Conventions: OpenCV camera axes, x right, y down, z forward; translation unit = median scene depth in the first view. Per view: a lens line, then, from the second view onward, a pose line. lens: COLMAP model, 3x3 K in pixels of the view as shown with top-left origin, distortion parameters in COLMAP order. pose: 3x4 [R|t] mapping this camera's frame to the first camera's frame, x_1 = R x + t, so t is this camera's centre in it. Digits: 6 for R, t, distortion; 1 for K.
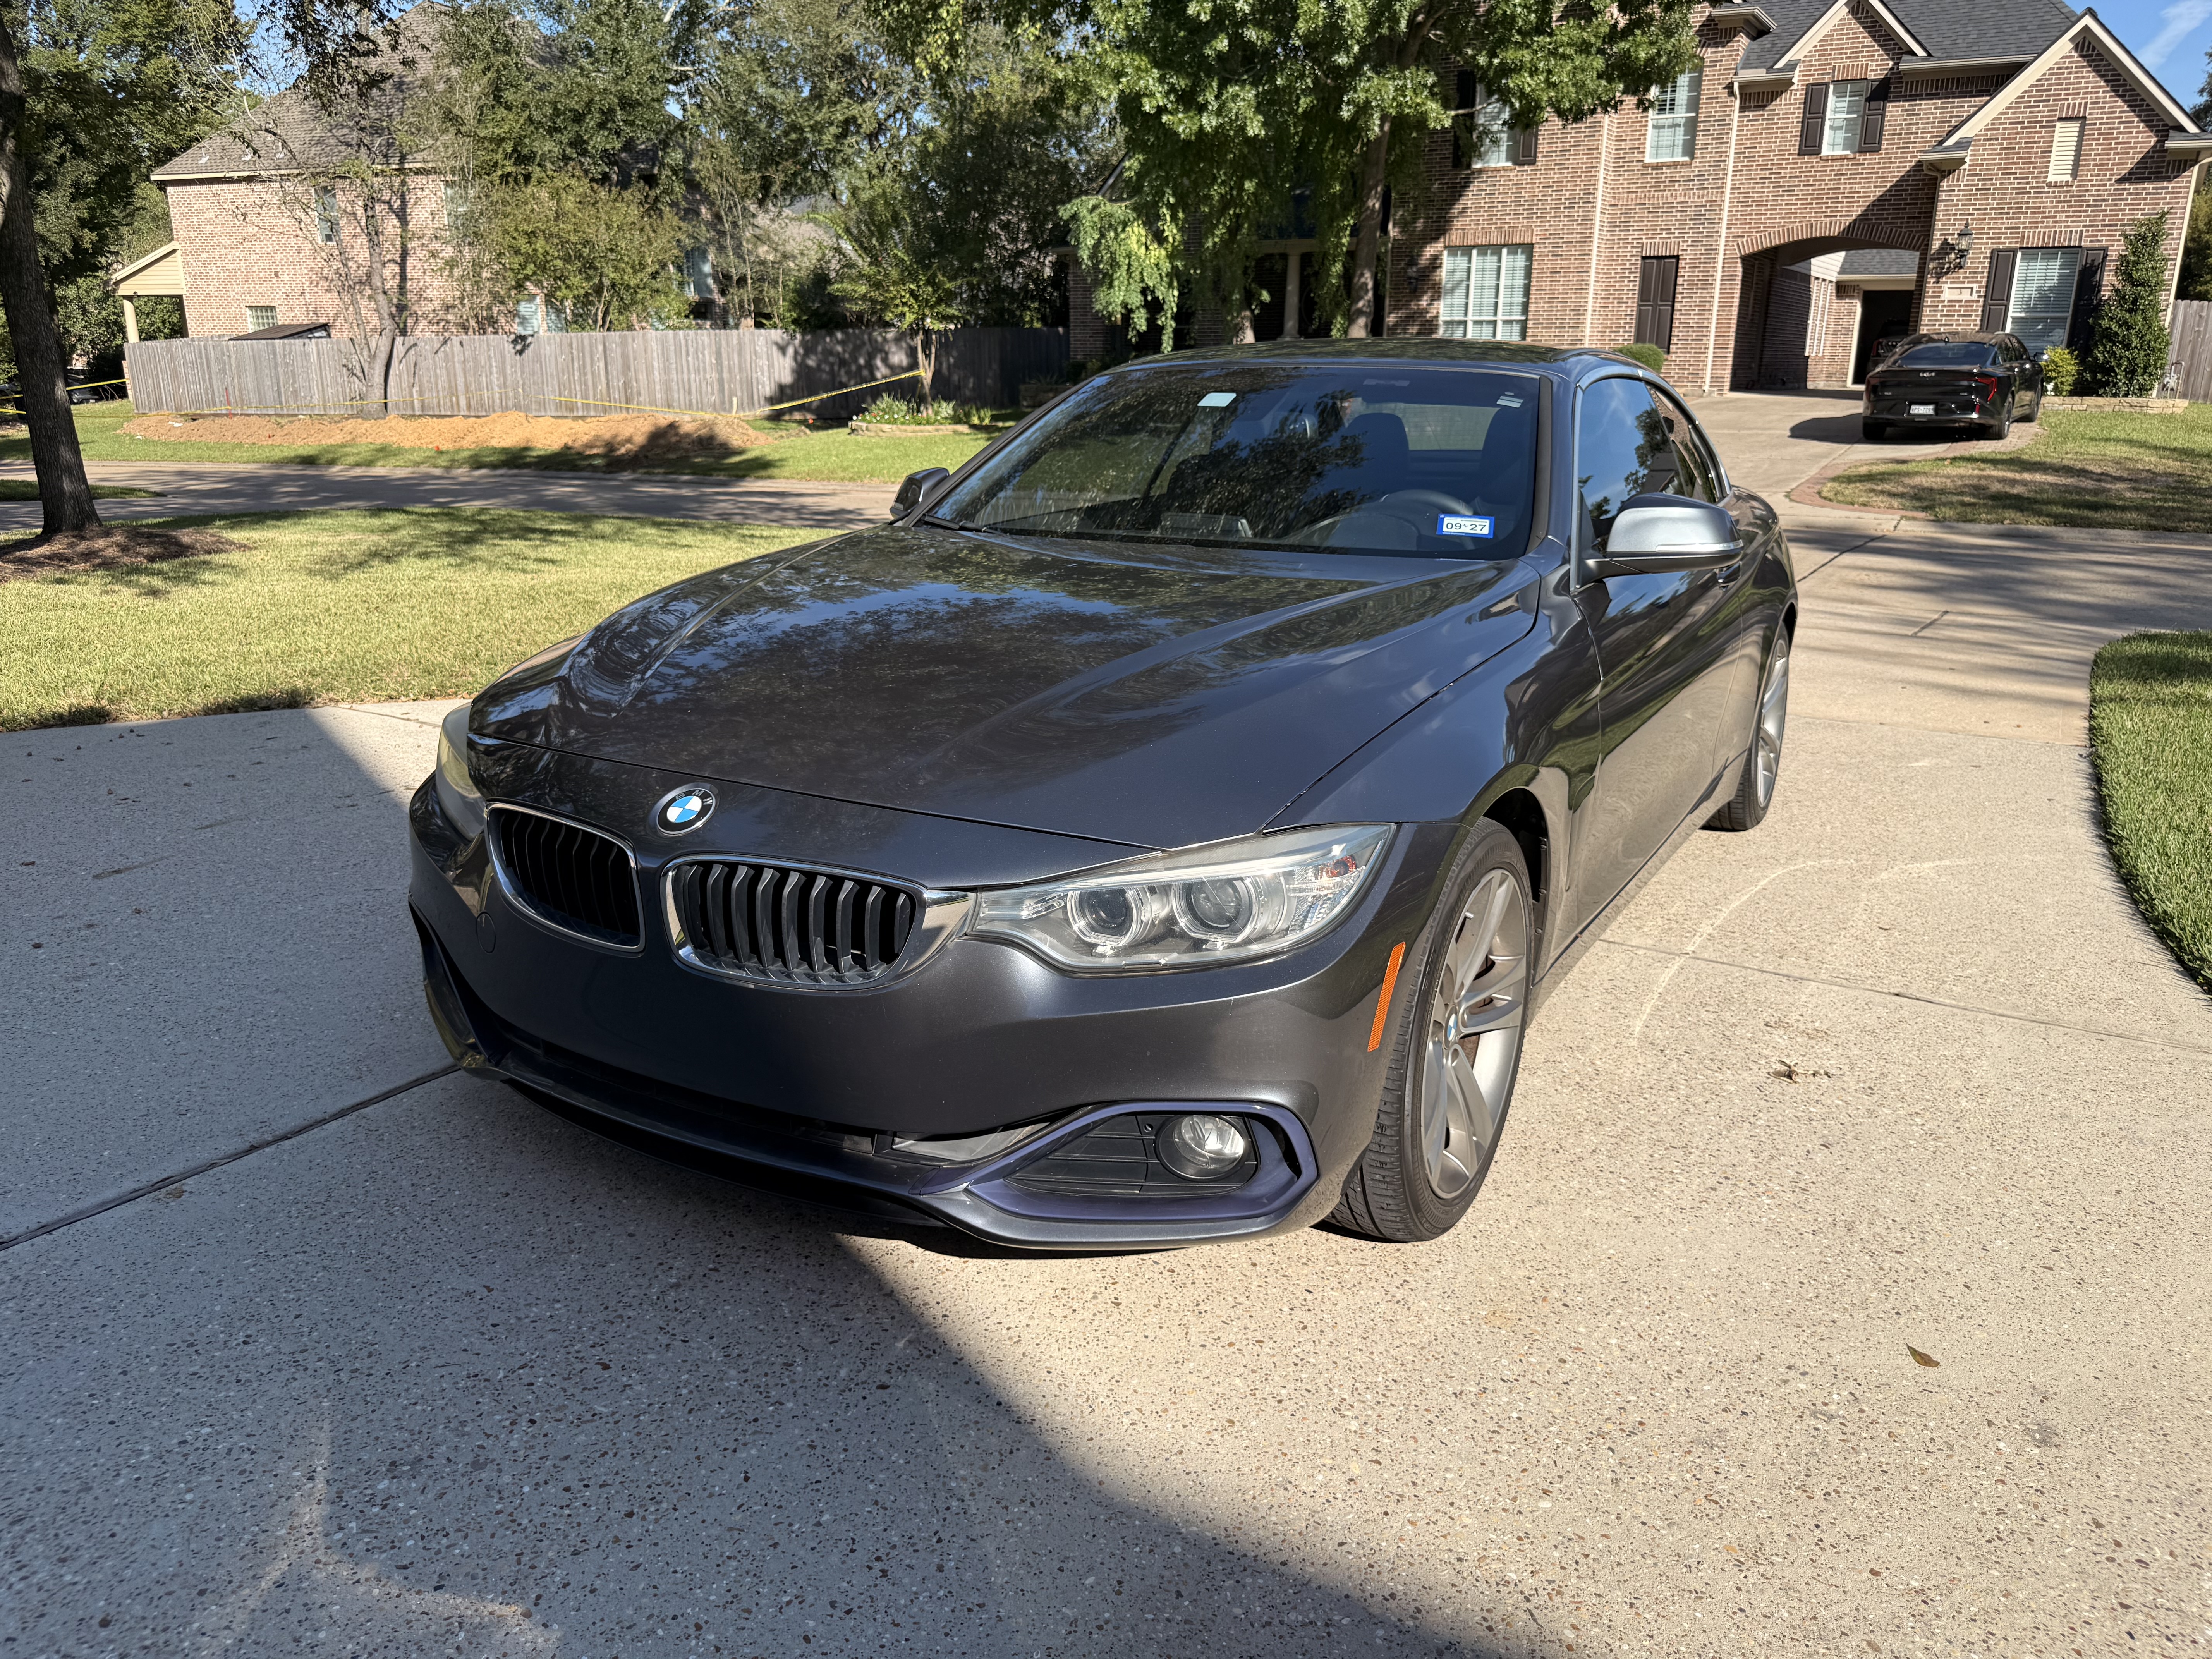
lens RADIAL K [[1547.5, 0, 1105.4], [0, 1547.5, 836.8], [0, 0, 1]] dist [-0.006679, -0.002430]
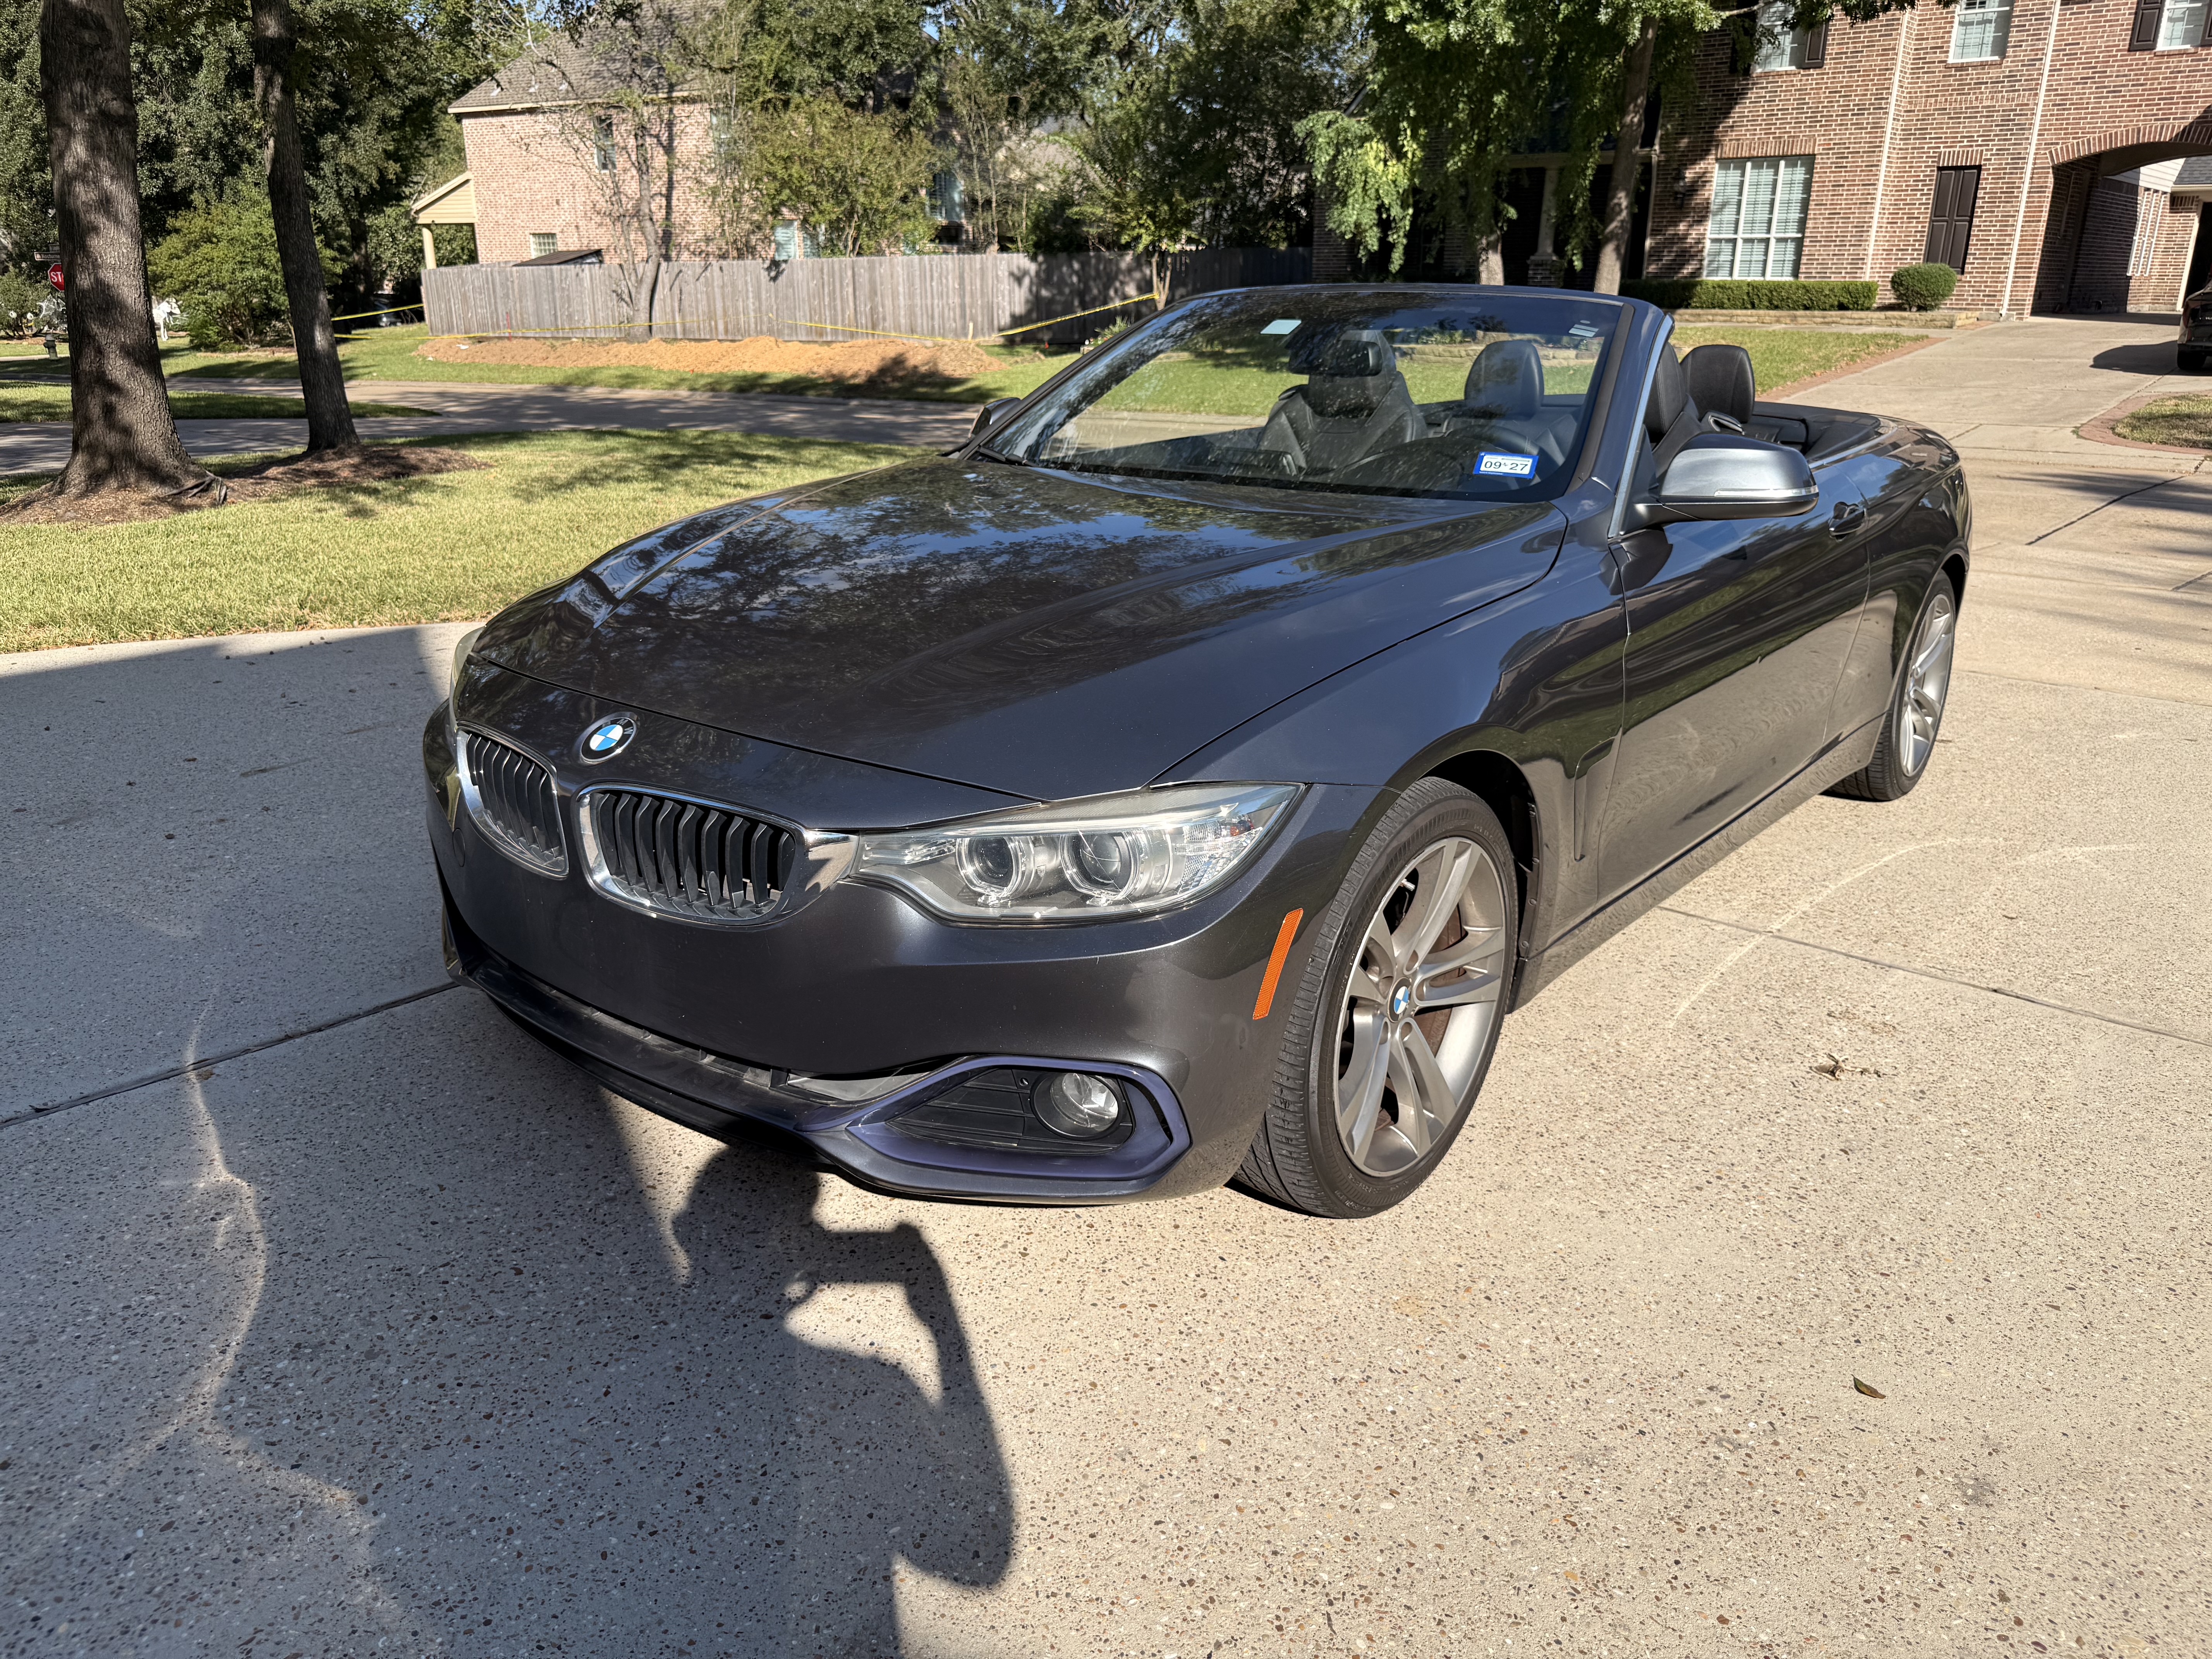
lens RADIAL K [[1550.8, 0, 1106.0], [0, 1550.8, 829.5], [0, 0, 1]] dist [0.002214, -0.011854]
pose [[0.987886, 0.048075, -0.147544, 0.125714], [-0.042210, 0.998199, 0.042629, -0.009264], [0.149327, -0.035884, 0.988136, 0.023789]]
